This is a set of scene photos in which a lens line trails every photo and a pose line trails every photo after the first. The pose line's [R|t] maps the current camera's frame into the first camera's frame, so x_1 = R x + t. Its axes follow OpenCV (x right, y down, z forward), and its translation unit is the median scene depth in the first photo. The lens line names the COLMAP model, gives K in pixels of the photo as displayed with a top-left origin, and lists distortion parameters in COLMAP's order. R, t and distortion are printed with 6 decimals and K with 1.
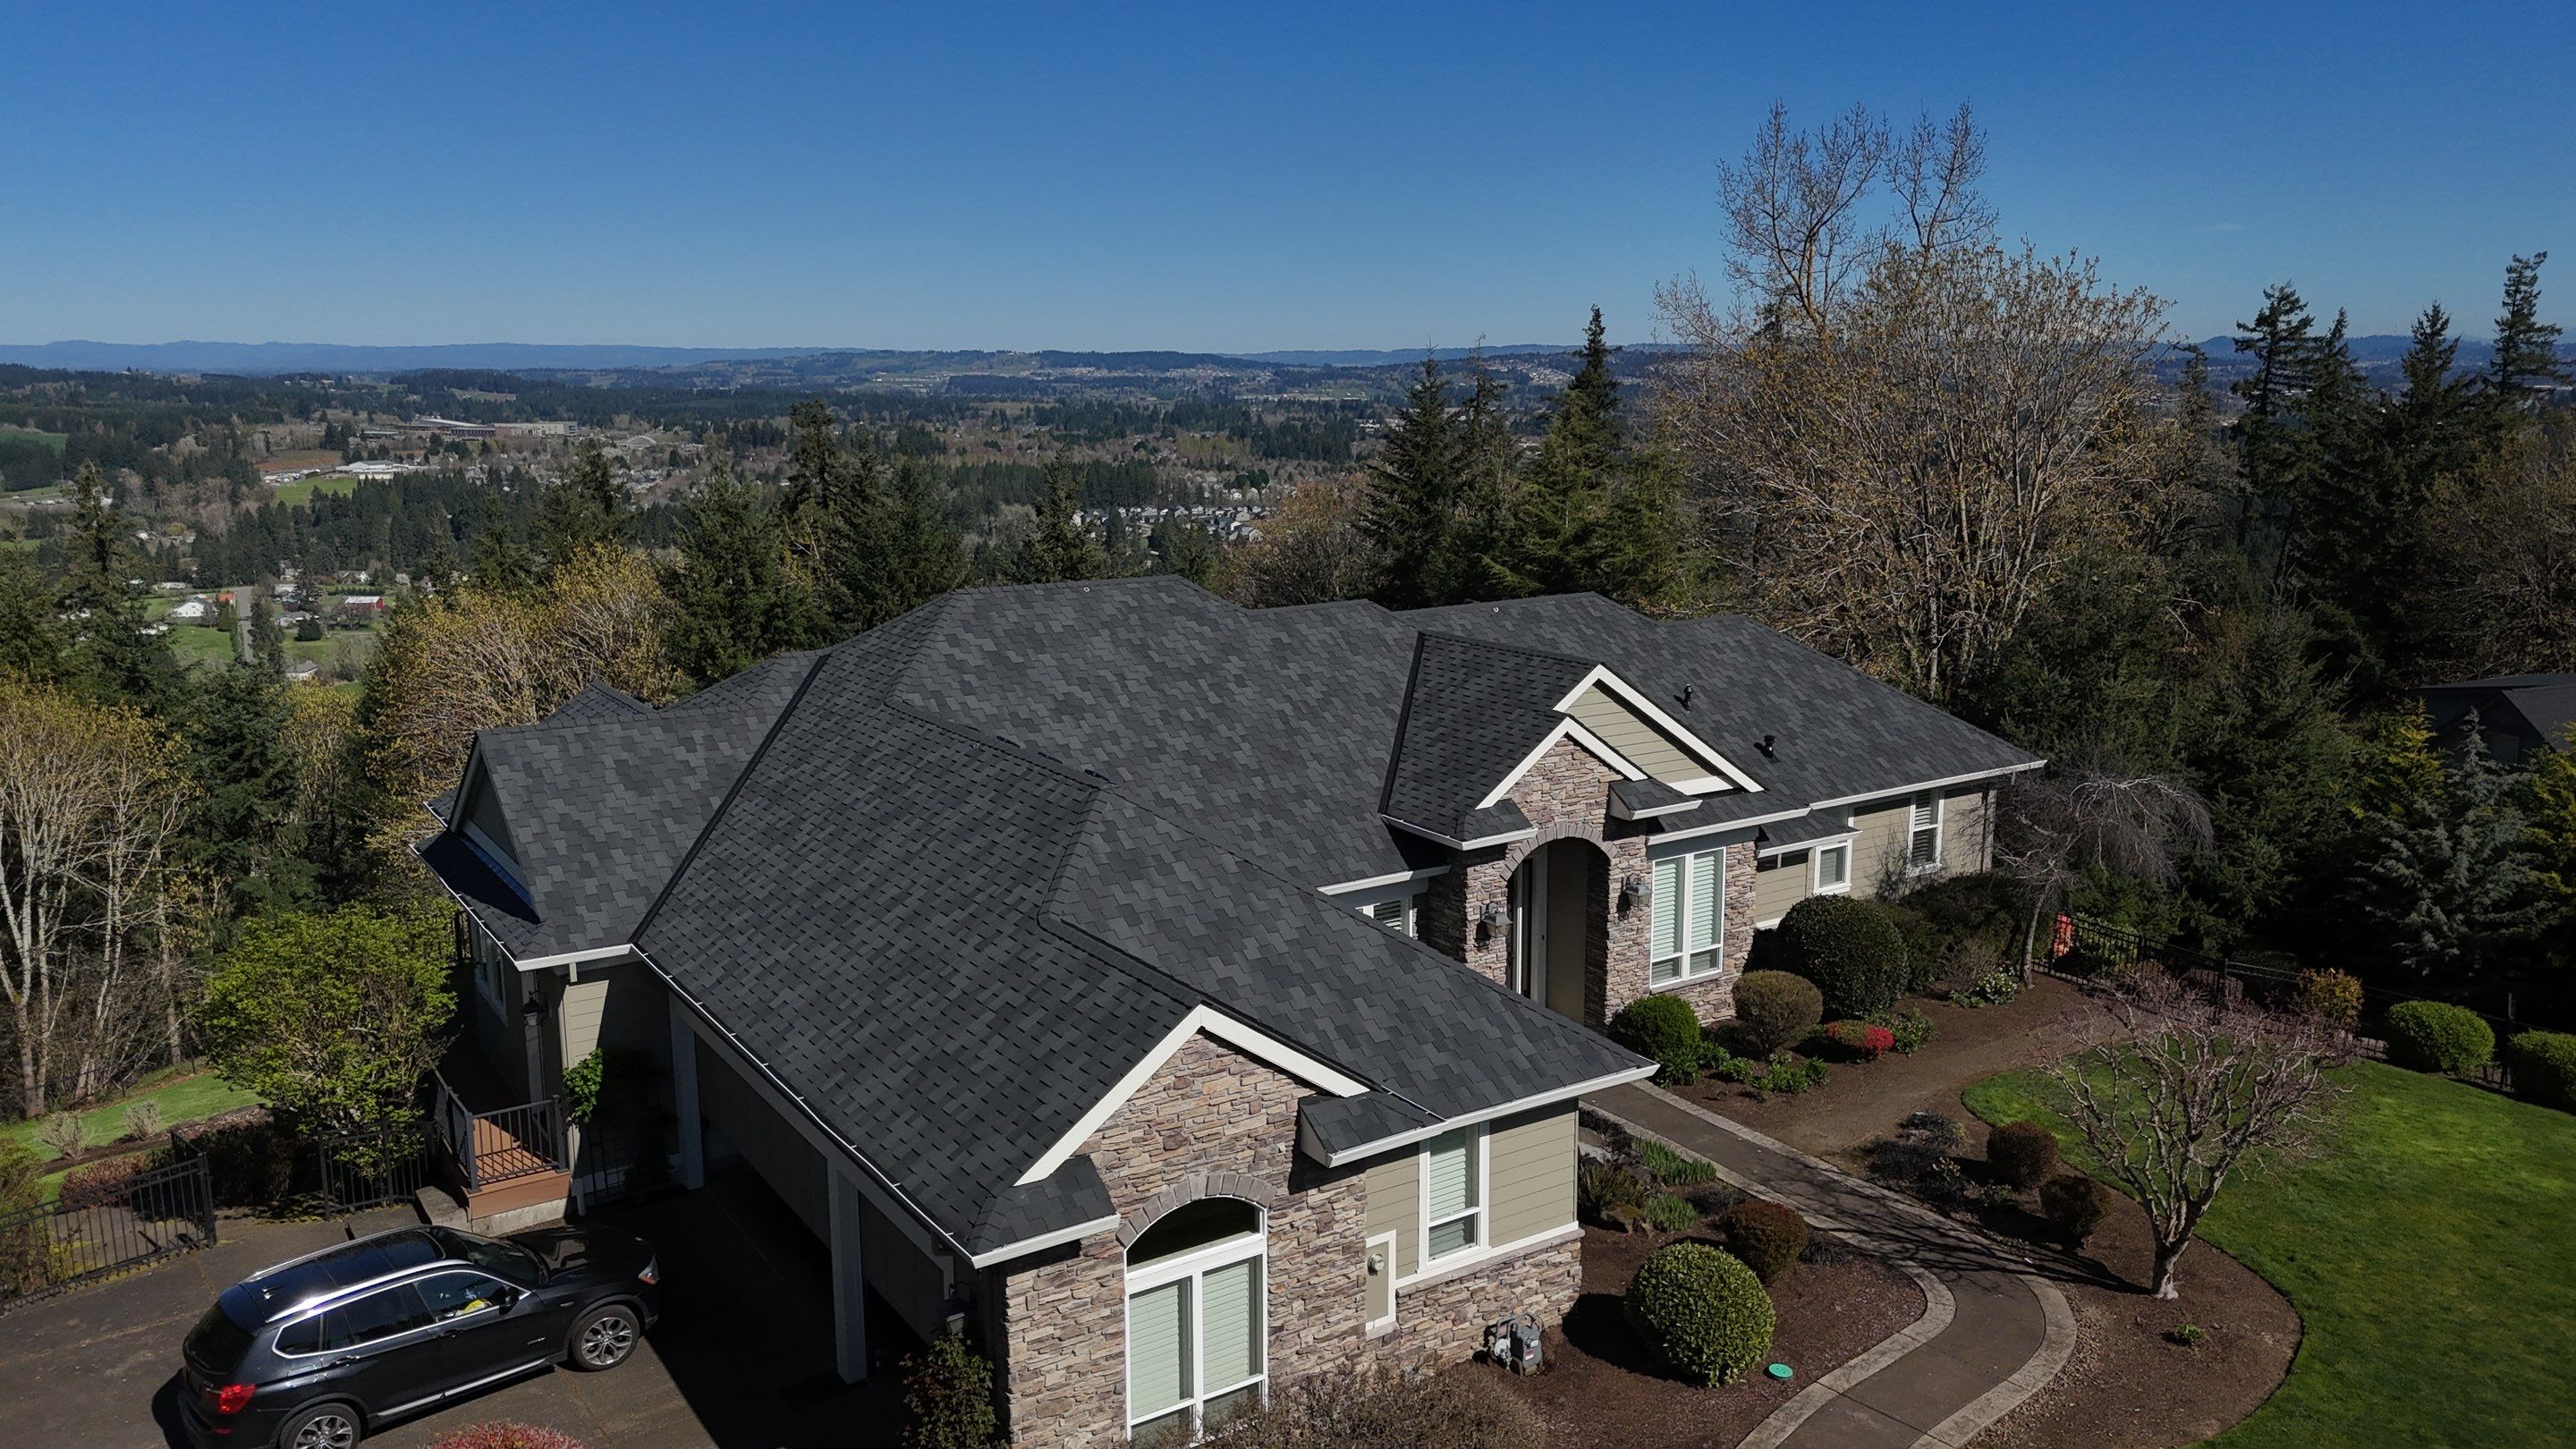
lens RADIAL K [[1896.5, 0, 1288.2], [0, 1896.5, 711.5], [0, 0, 1]] dist [0.079417, -0.069243]
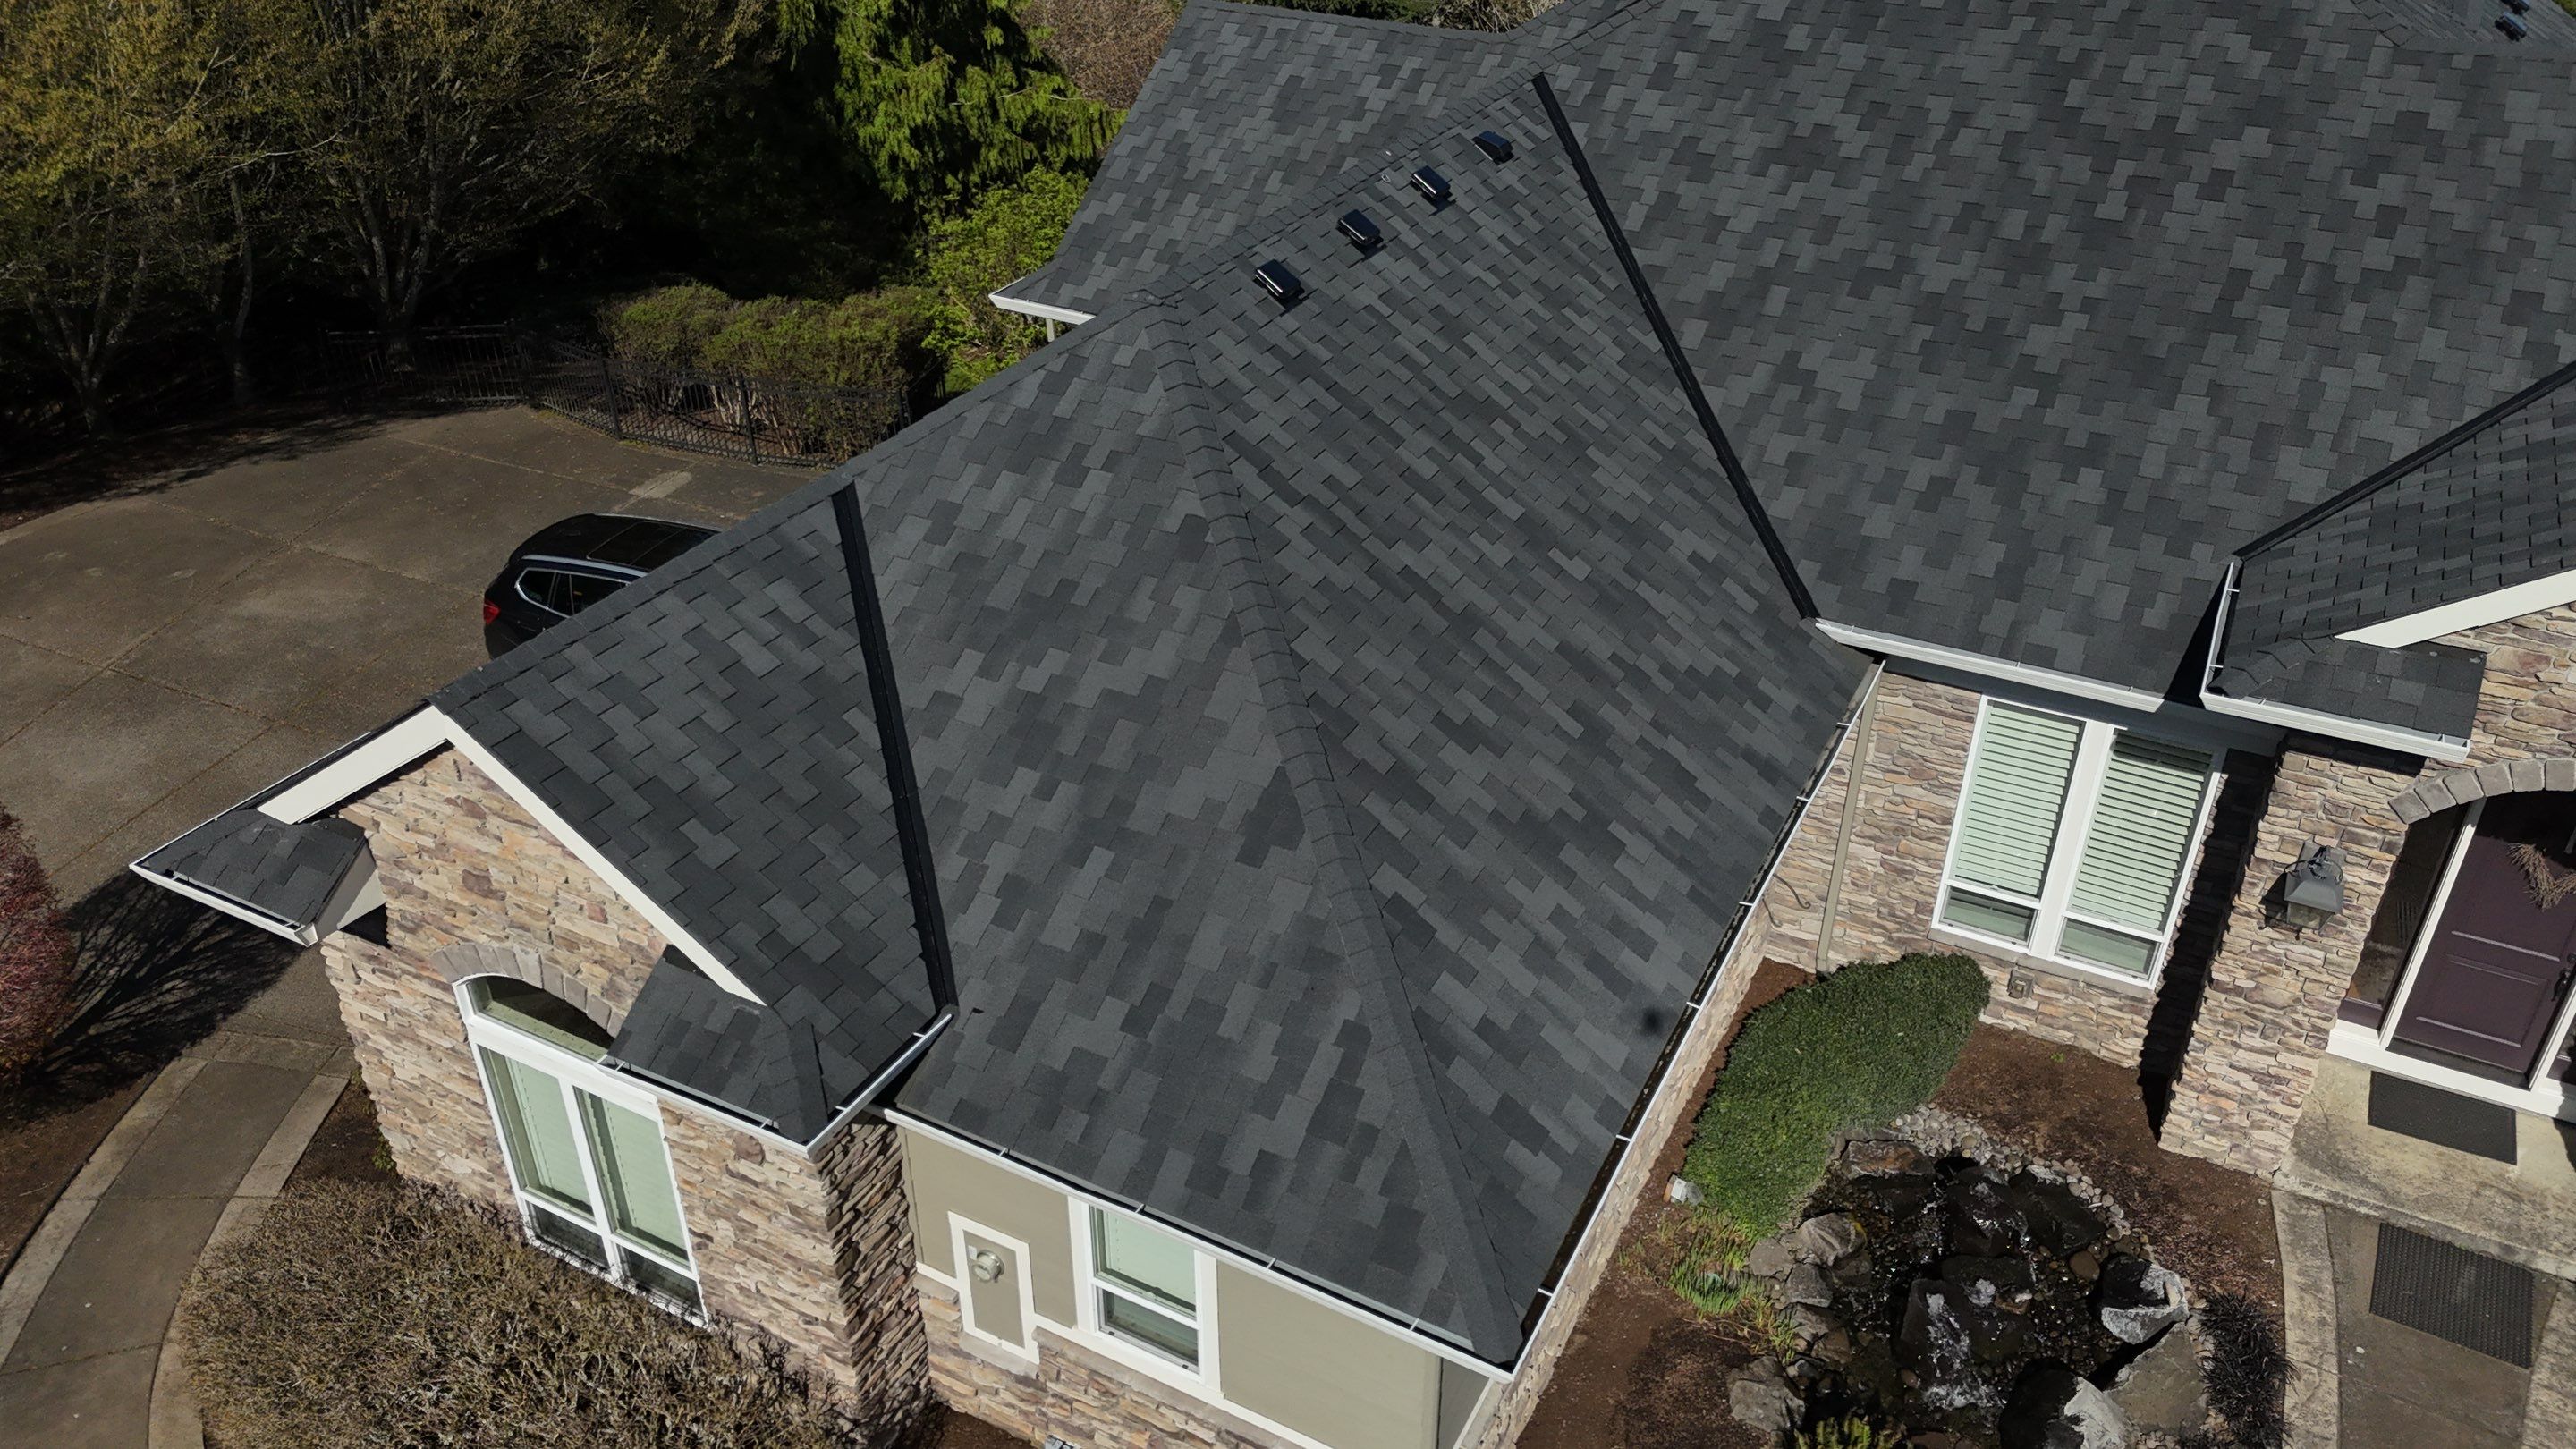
lens RADIAL K [[1896.5, 0, 1281.7], [0, 1896.5, 718.5], [0, 0, 1]] dist [0.079417, -0.069243]
pose [[0.475899, 0.465790, -0.746030, 0.304325], [-0.159144, 0.879847, 0.447820, -0.082785], [0.864982, -0.094391, 0.492846, 0.576871]]
